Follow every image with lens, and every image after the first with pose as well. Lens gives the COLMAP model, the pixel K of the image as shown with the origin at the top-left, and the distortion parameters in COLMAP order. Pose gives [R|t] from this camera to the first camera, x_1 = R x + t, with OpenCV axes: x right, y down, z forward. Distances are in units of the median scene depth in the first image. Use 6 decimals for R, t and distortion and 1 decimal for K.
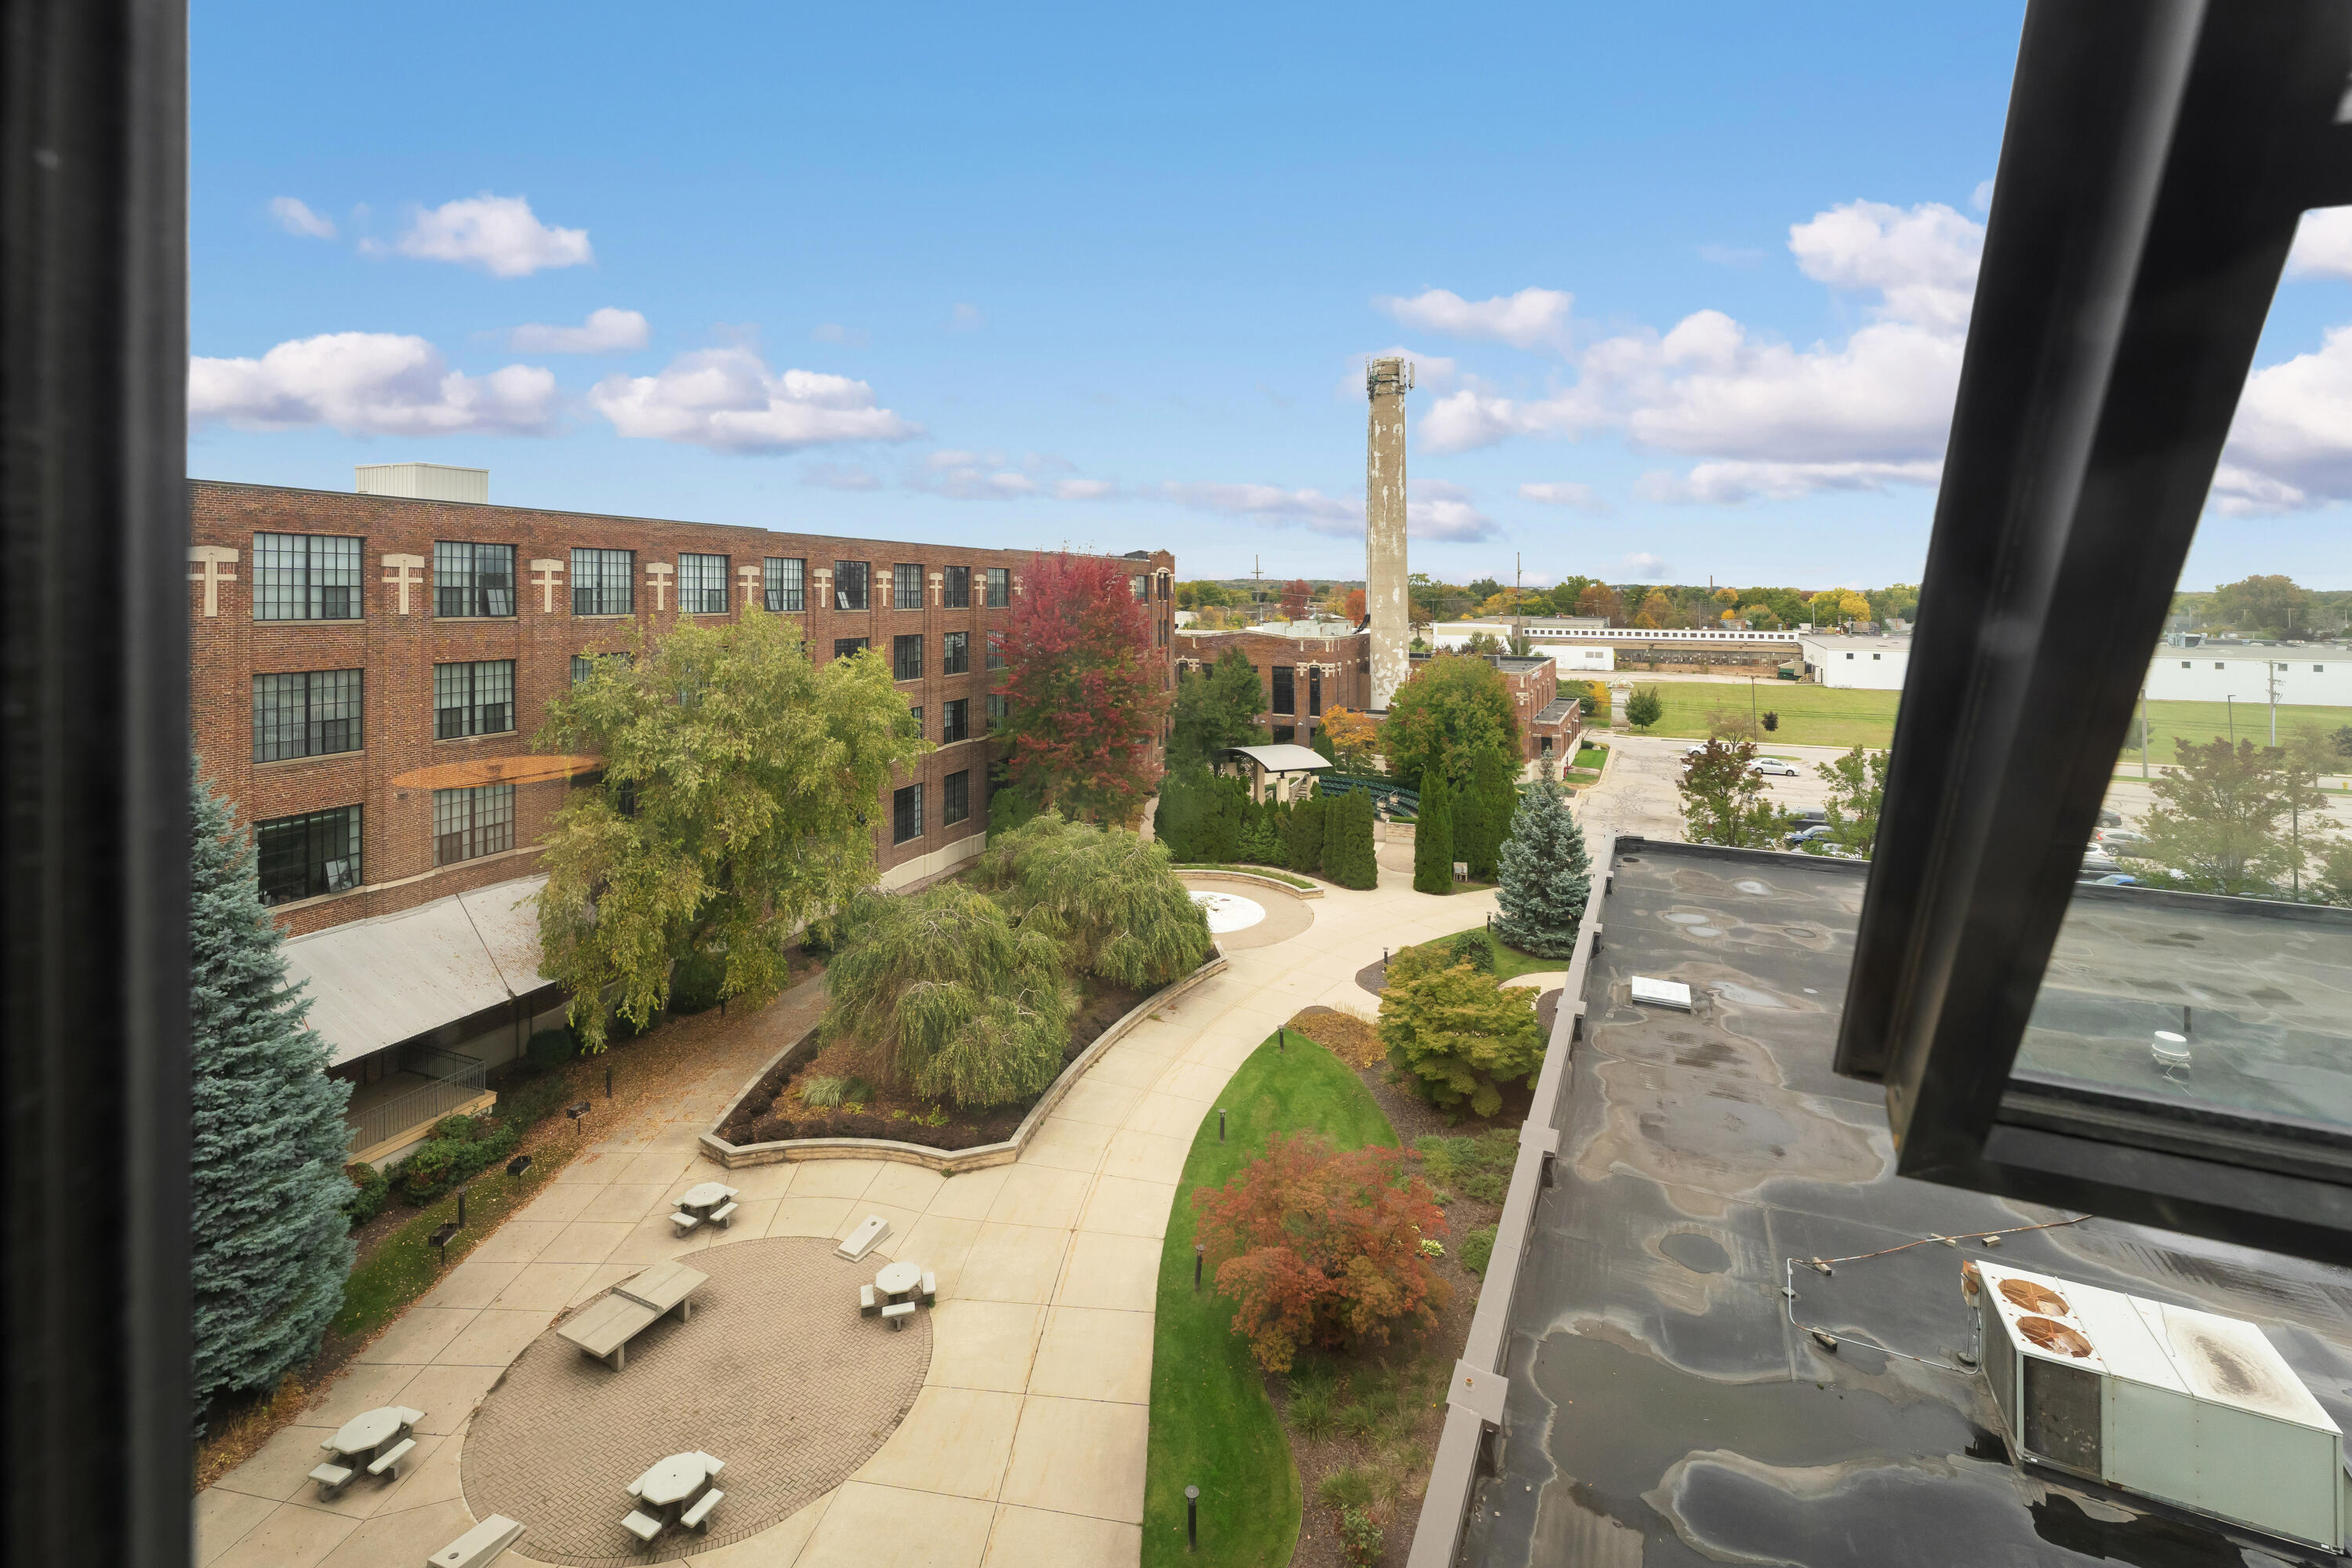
lens RADIAL K [[2214.2, 0, 1211.6], [0, 2214.2, 717.5], [0, 0, 1]] dist [-0.002729, -0.001711]
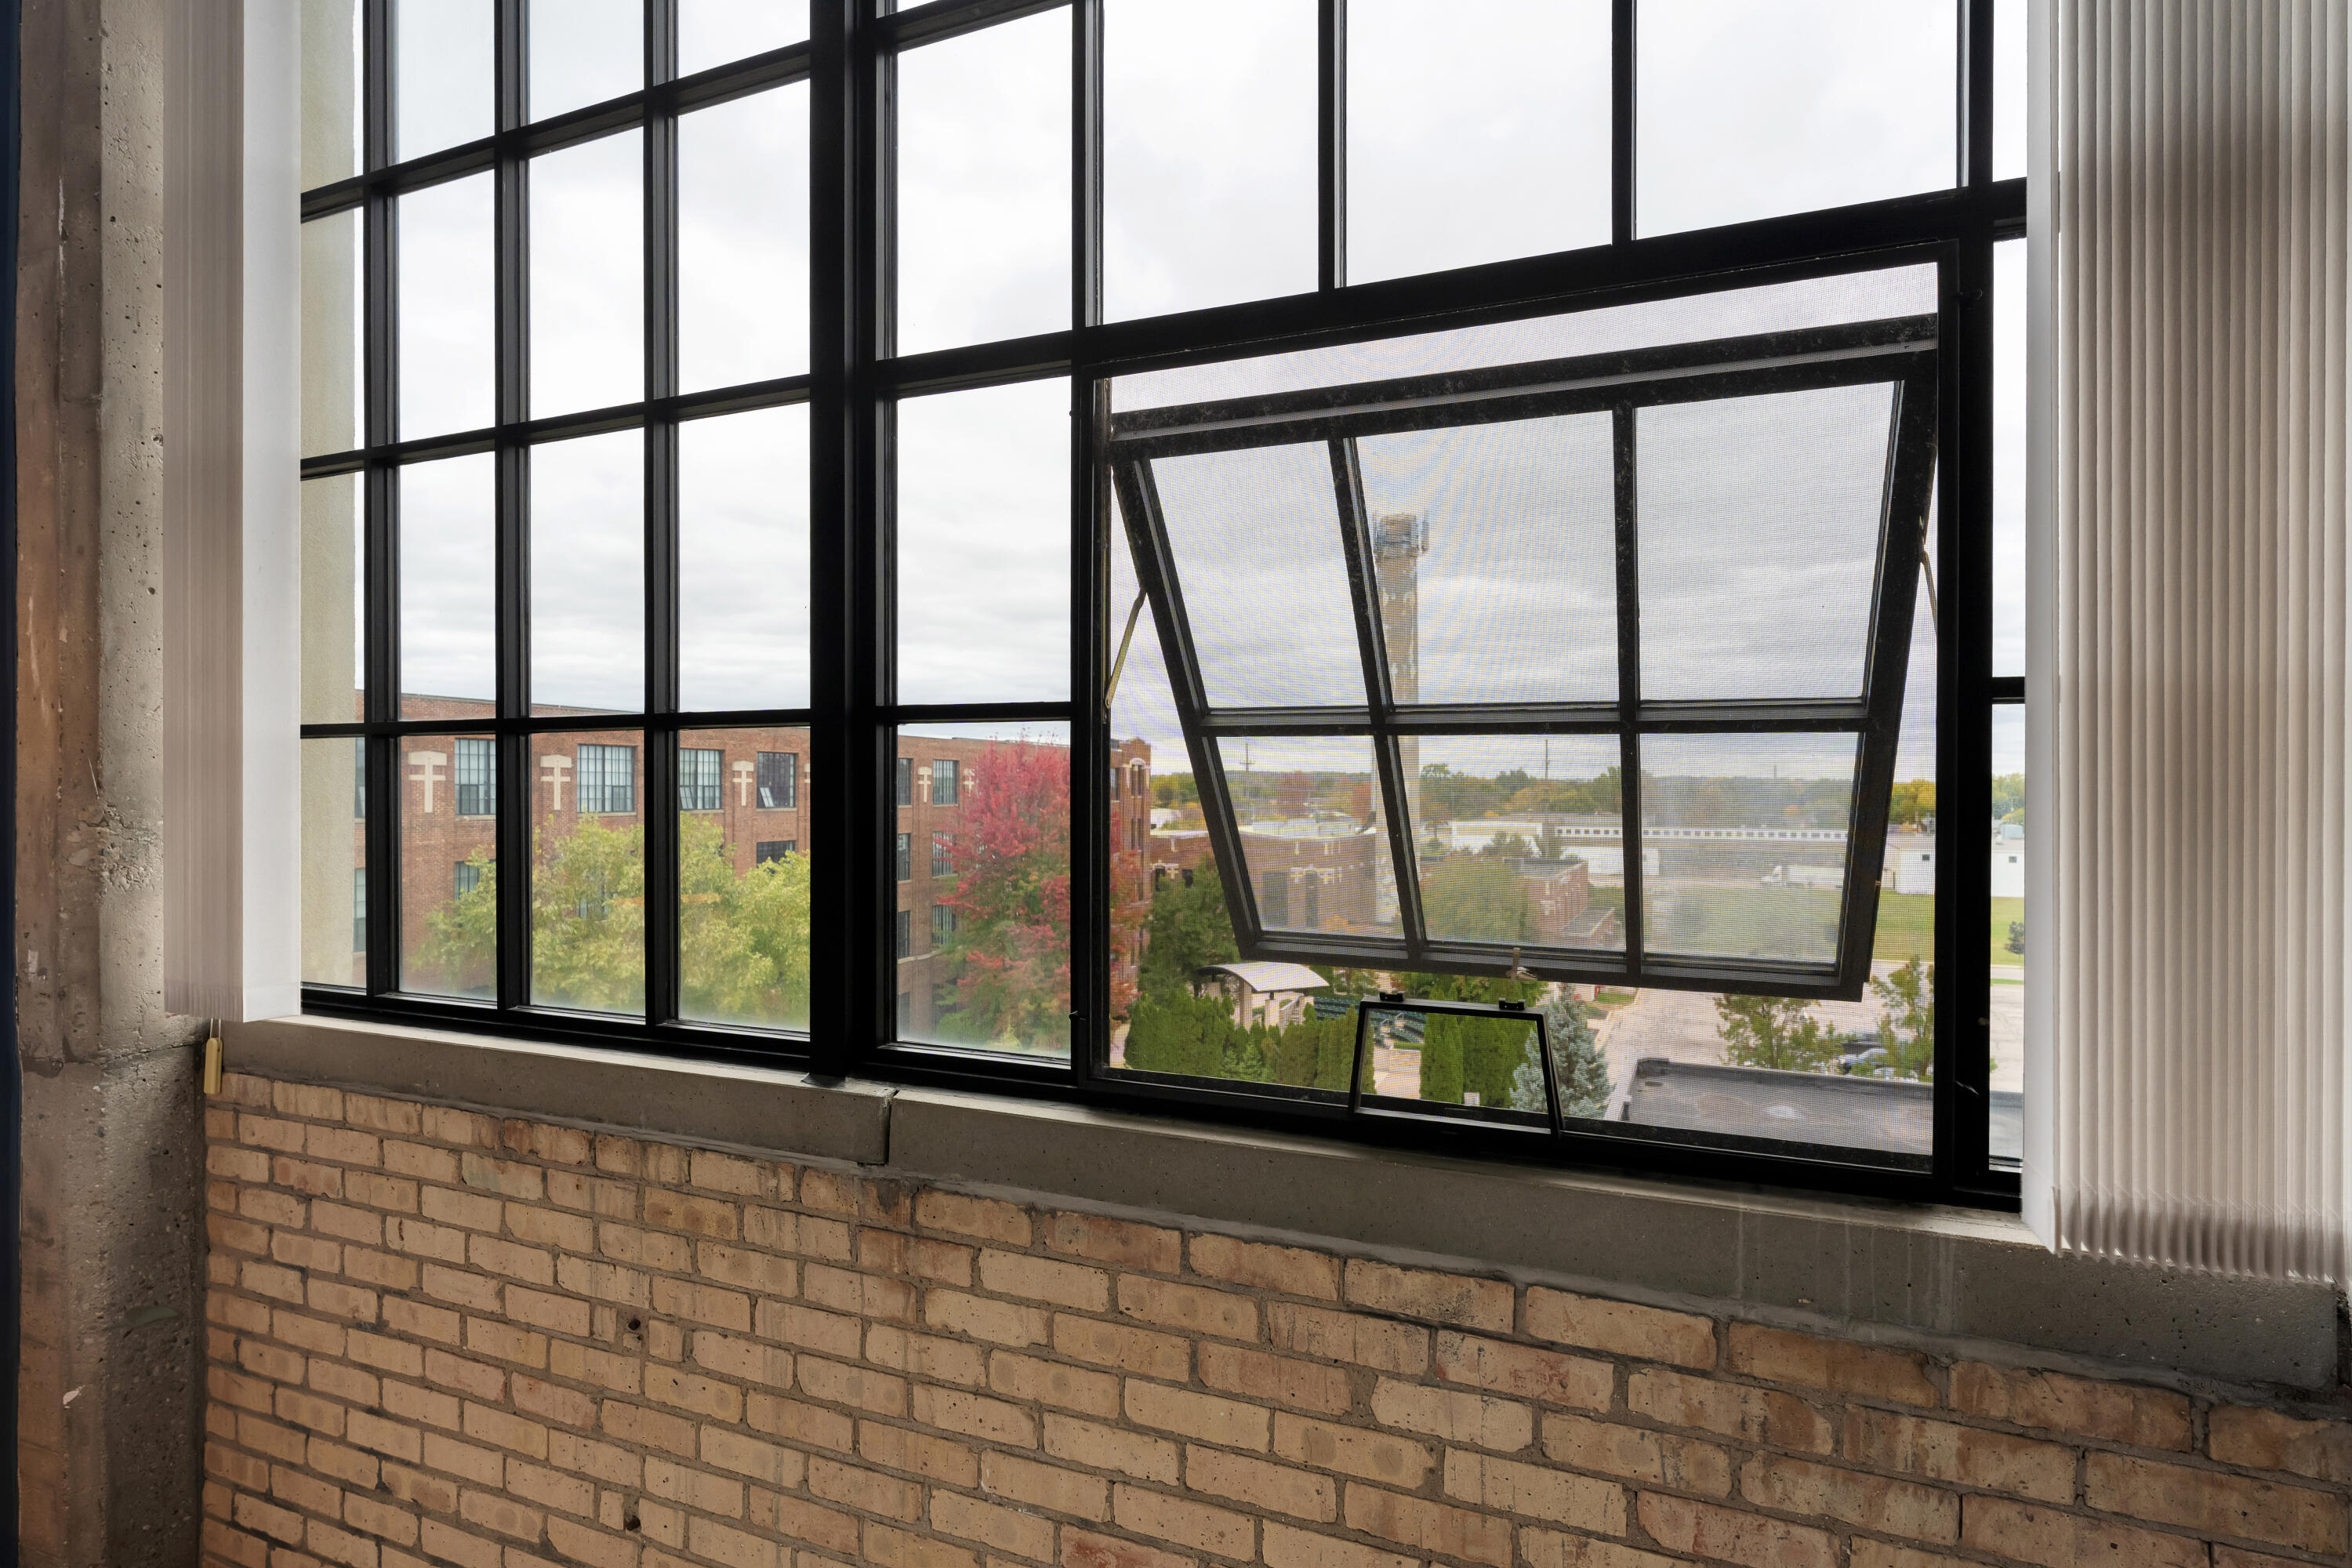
lens RADIAL K [[2876.3, 0, 1176.0], [0, 2876.3, 784.0], [0, 0, 1]] dist [0.016503, -0.000531]
pose [[0.999887, -0.003618, -0.014617, 0.010744], [0.002771, 0.998340, -0.057537, 0.007410], [0.014801, 0.057490, 0.998236, -0.128021]]
